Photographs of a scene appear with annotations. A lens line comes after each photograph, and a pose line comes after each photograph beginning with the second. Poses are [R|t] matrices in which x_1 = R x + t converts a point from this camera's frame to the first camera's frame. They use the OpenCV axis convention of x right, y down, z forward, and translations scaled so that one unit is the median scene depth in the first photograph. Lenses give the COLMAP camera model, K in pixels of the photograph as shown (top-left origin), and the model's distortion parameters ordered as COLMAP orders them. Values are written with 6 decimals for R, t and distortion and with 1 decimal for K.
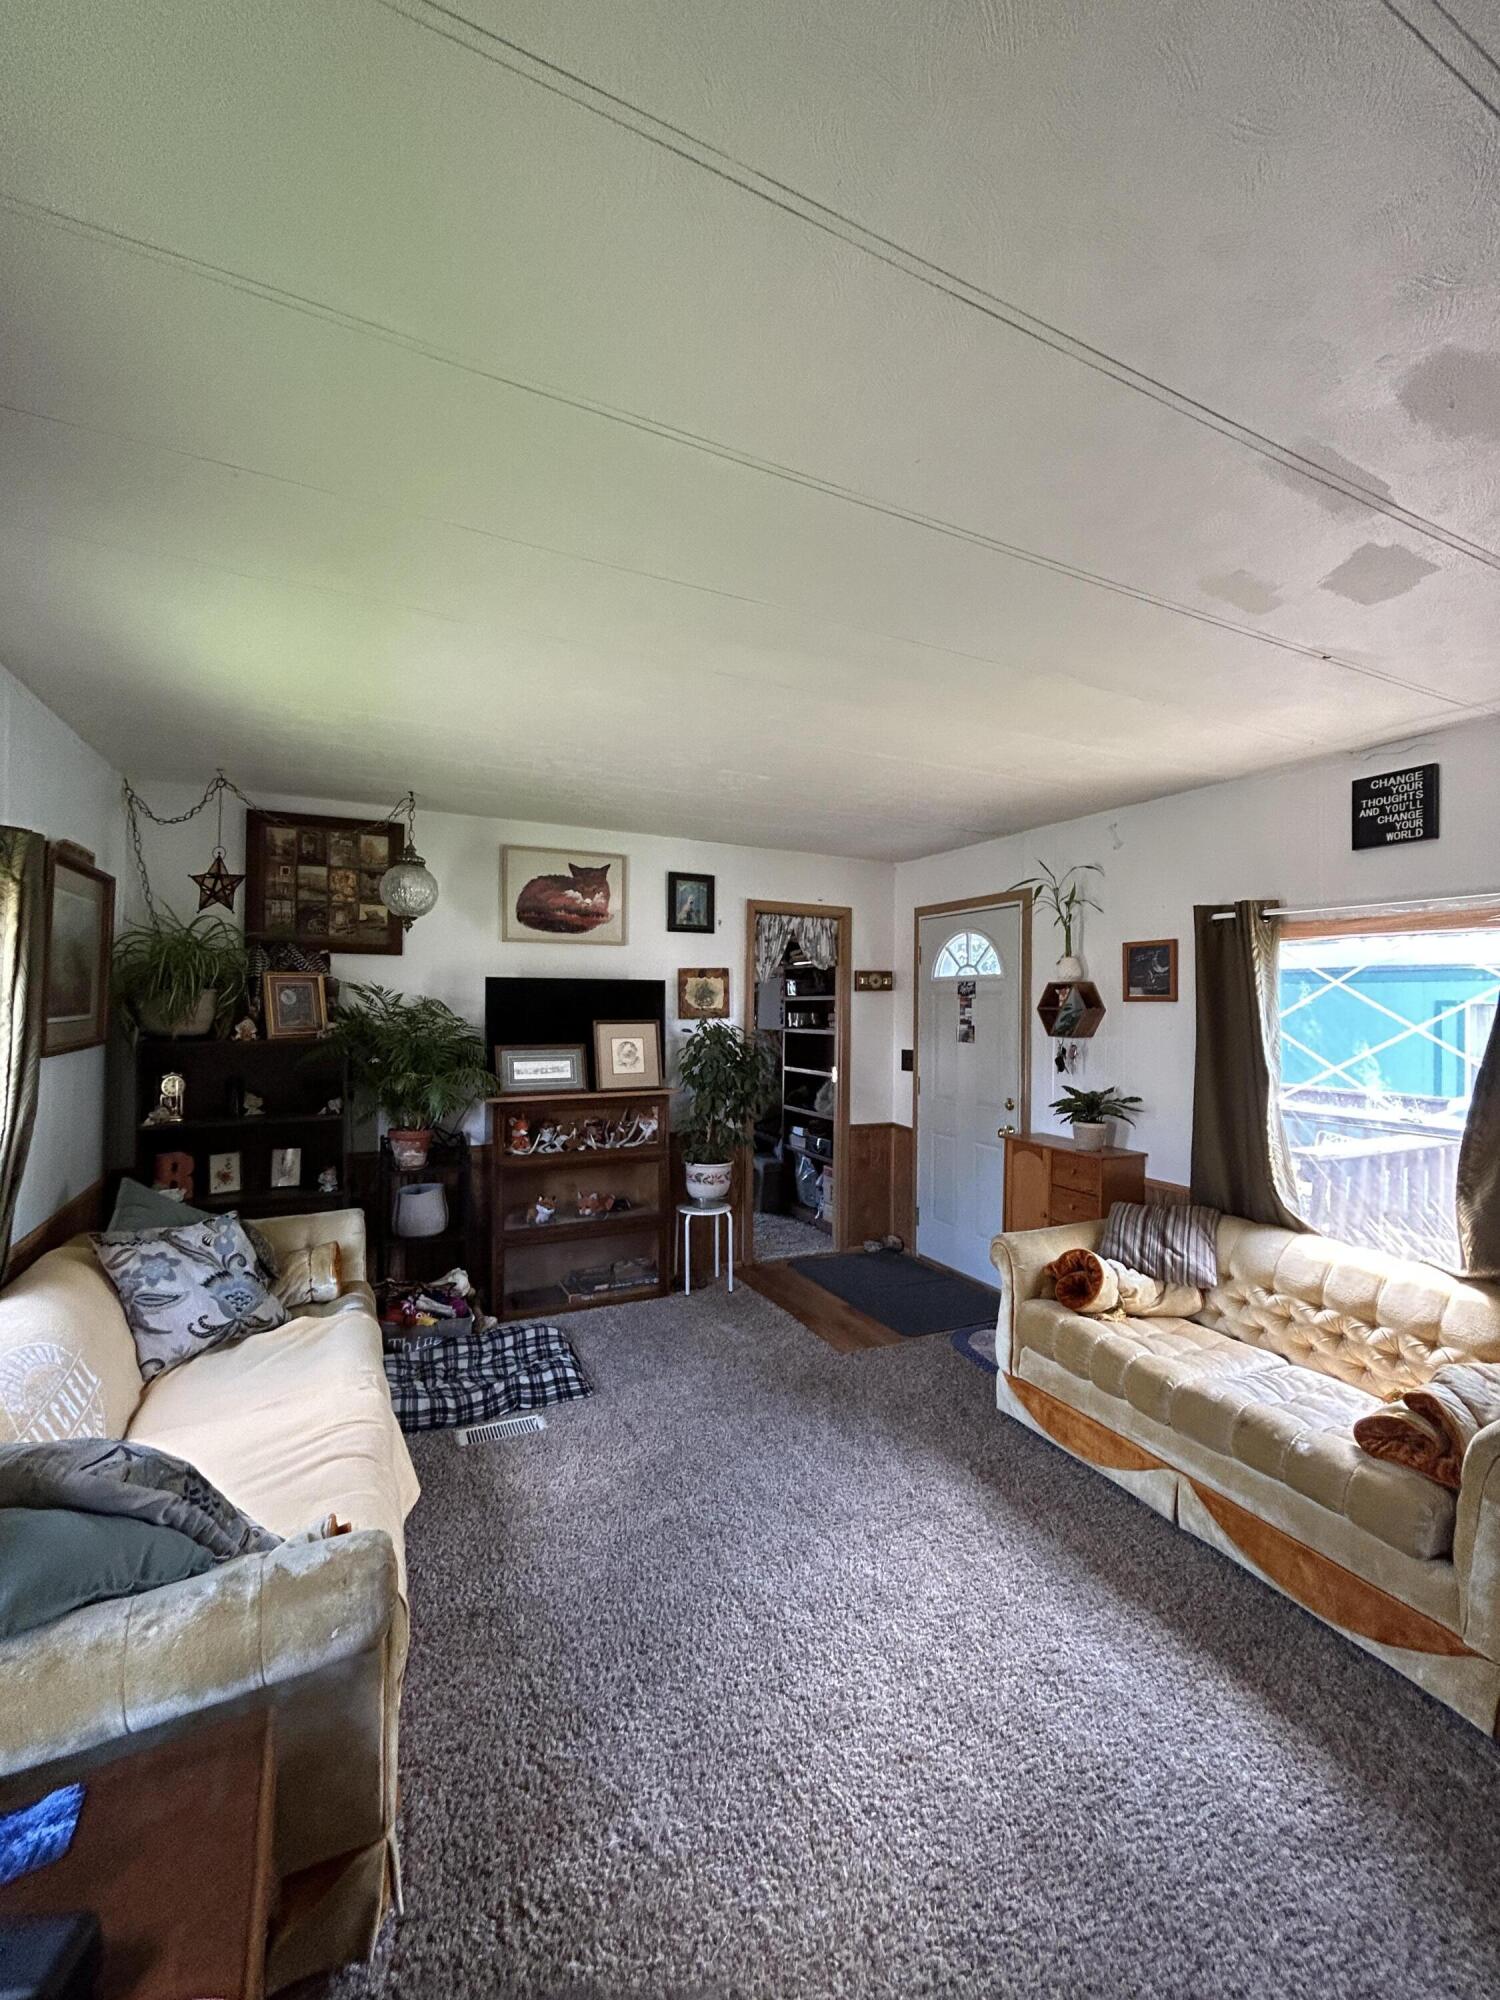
lens RADIAL K [[814.3, 0, 748.1], [0, 814.3, 993.2], [0, 0, 1]] dist [-0.000102, 0.000632]
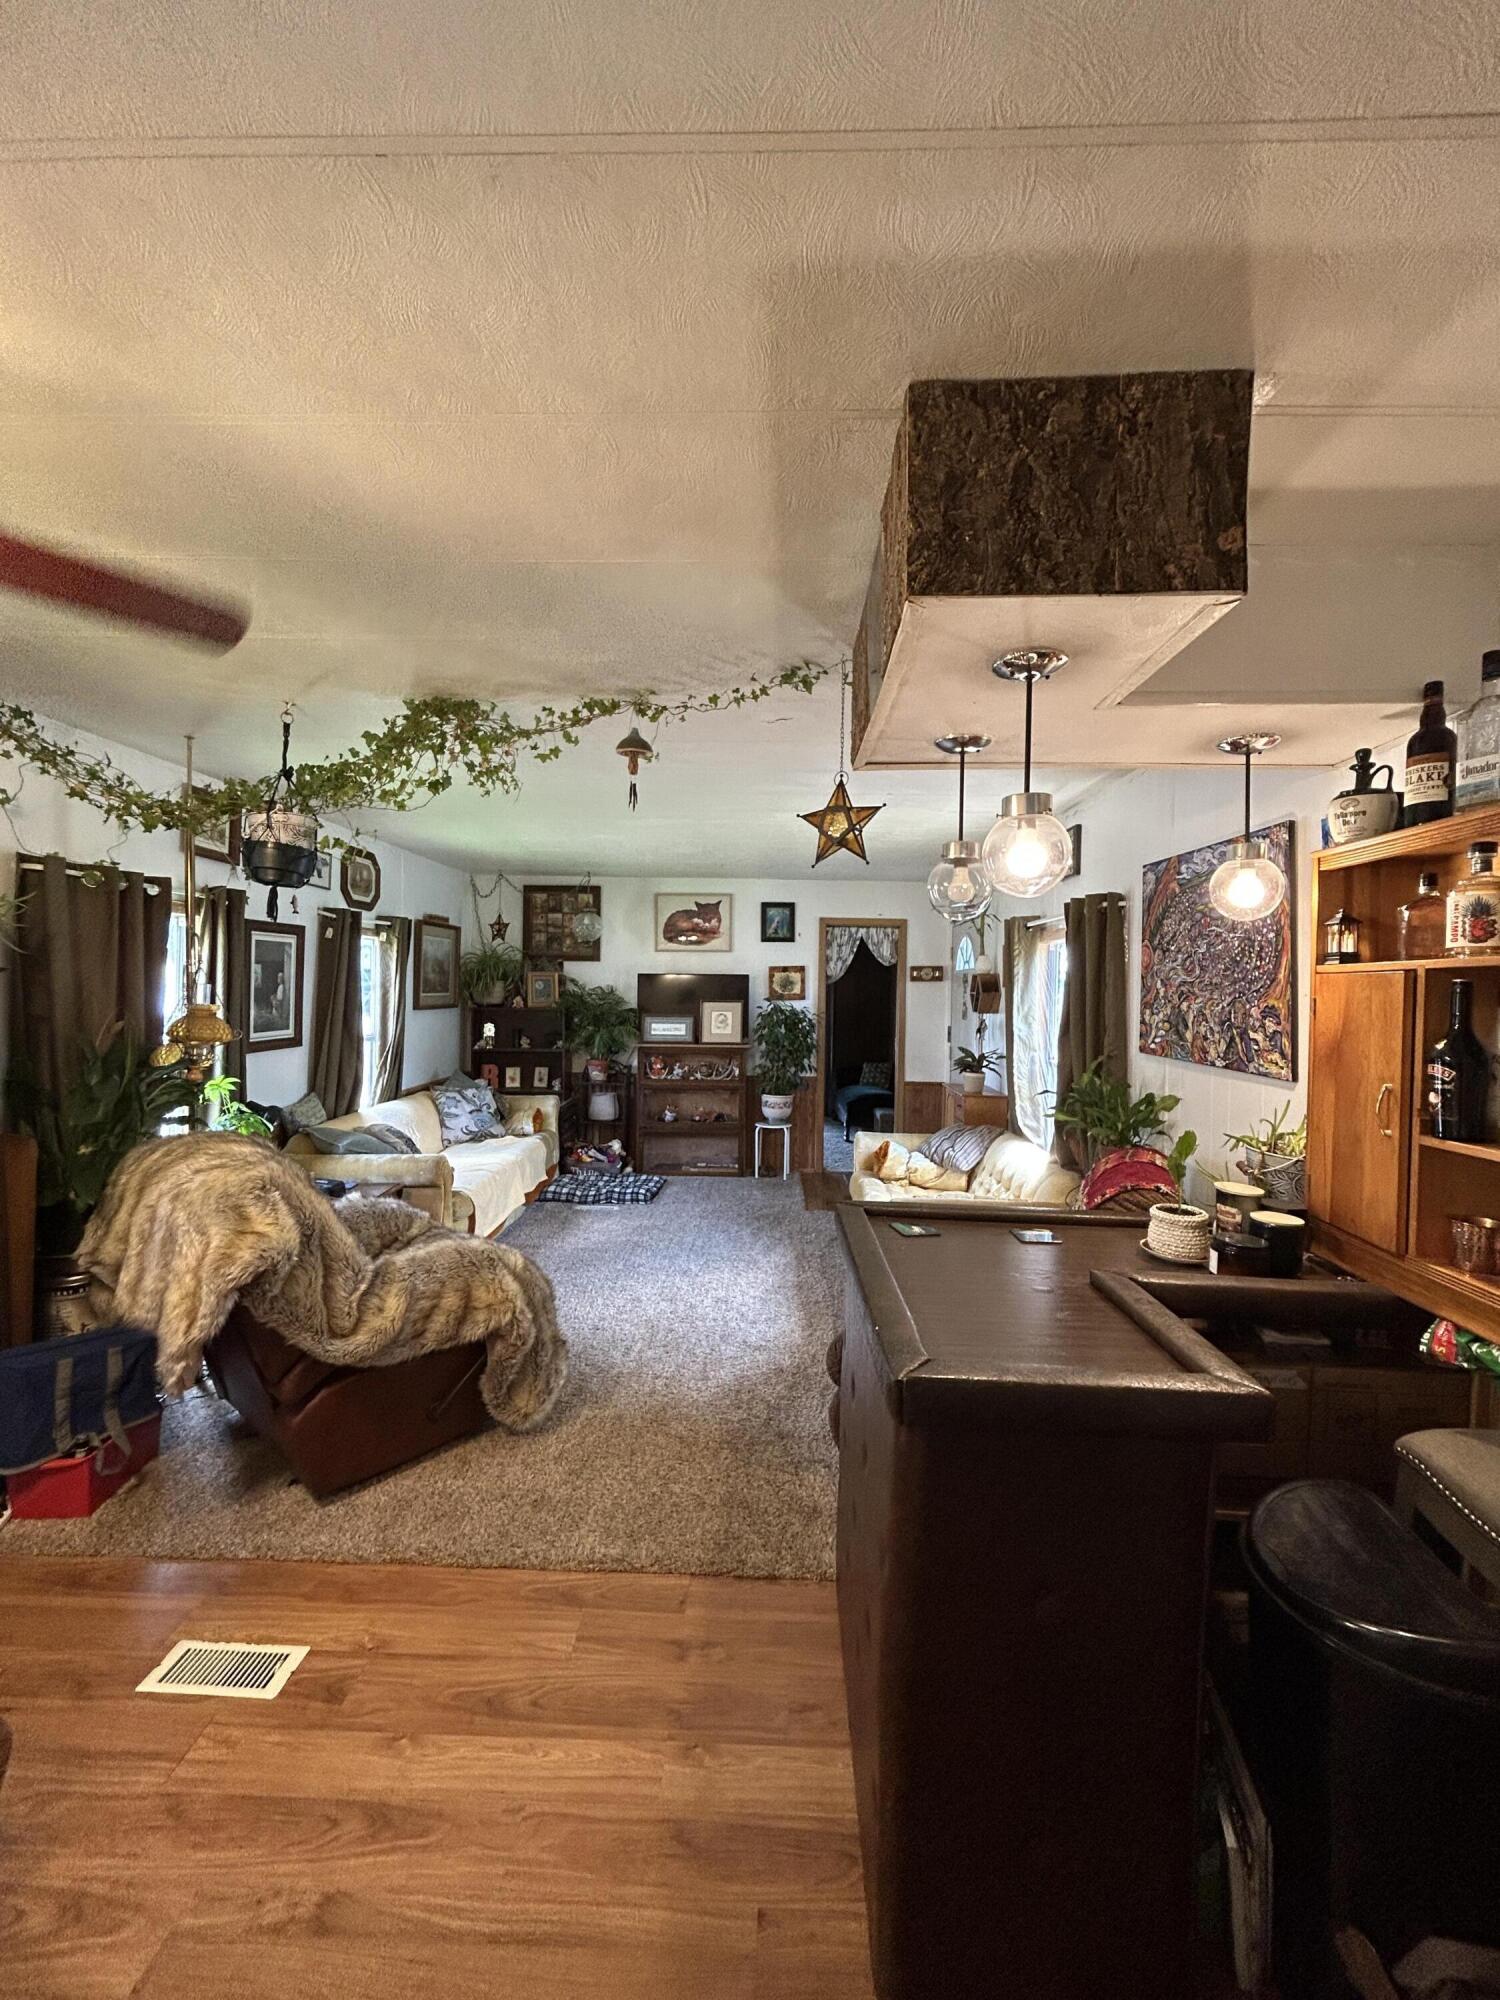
lens RADIAL K [[814.3, 0, 749.2], [0, 814.3, 991.1], [0, 0, 1]] dist [-0.000102, 0.000632]
pose [[0.886473, 0.001919, -0.462776, 0.633645], [0.000529, 0.999987, 0.005160, 0.007857], [0.462779, -0.004819, 0.886460, -0.377374]]
